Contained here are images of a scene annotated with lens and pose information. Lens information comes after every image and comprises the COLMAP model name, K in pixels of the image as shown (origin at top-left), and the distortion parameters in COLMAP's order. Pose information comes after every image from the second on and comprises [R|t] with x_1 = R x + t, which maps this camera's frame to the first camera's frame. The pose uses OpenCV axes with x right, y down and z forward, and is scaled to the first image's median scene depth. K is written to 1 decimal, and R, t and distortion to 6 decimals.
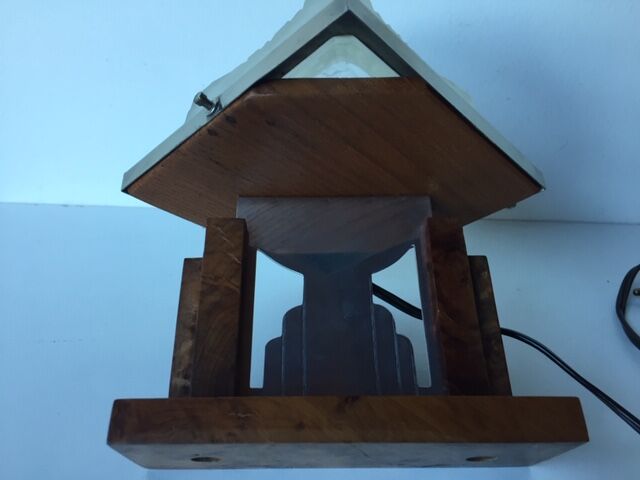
lens RADIAL K [[568.3, 0, 320.0], [0, 568.3, 240.0], [0, 0, 1]] dist [0.115906, -0.207407]
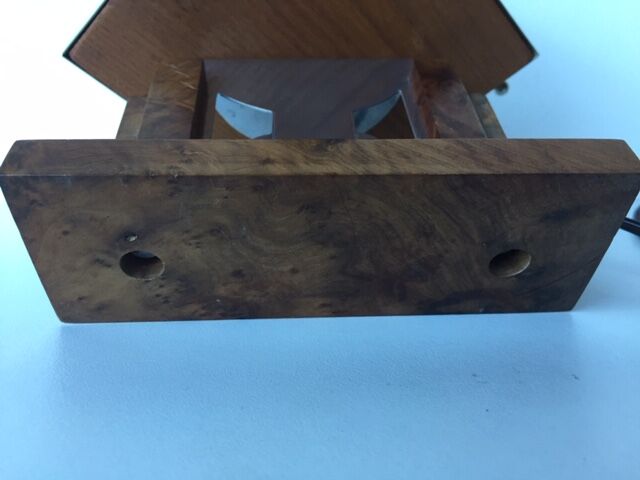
lens RADIAL K [[568.3, 0, 320.0], [0, 568.3, 240.0], [0, 0, 1]] dist [0.115906, -0.207407]
pose [[0.998774, -0.027471, 0.041188, 0.000843], [0.037632, 0.961827, -0.271058, 0.507568], [-0.032170, 0.272275, 0.961682, 0.253515]]
